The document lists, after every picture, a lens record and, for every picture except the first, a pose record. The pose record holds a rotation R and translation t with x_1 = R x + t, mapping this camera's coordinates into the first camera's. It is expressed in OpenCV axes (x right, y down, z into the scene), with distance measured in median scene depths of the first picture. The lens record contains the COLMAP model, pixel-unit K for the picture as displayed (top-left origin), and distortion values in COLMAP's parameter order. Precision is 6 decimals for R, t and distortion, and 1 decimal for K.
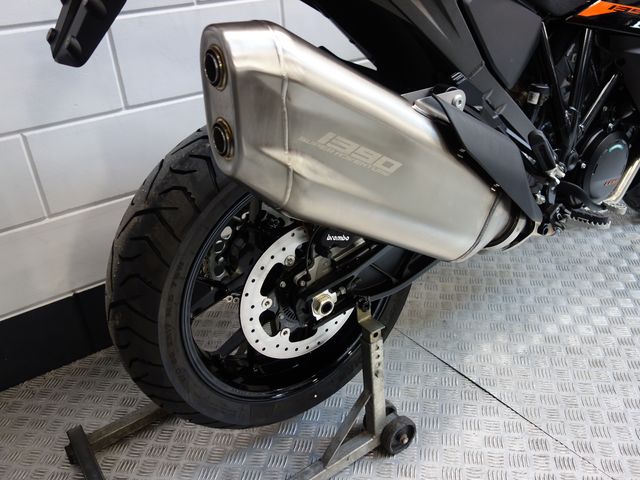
lens RADIAL K [[572.7, 0, 320.0], [0, 572.7, 240.0], [0, 0, 1]] dist [0.009773, 0.004086]
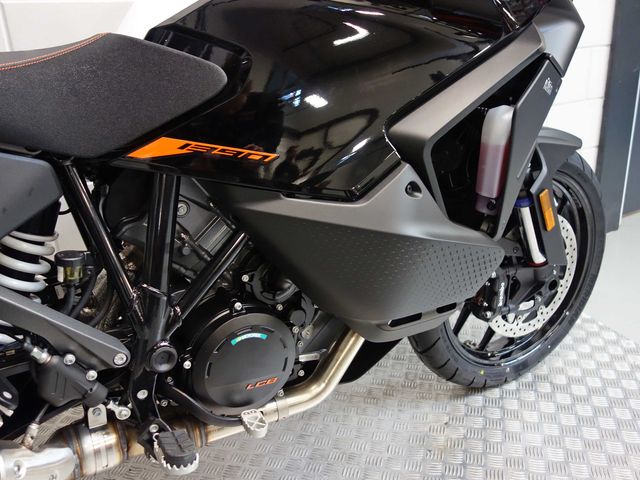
lens RADIAL K [[572.7, 0, 320.0], [0, 572.7, 240.0], [0, 0, 1]] dist [0.009773, 0.004086]
pose [[0.996854, 0.036219, -0.070505, 0.817031], [-0.046114, 0.988472, -0.144209, -0.229845], [0.064469, 0.147006, 0.987032, 0.400043]]
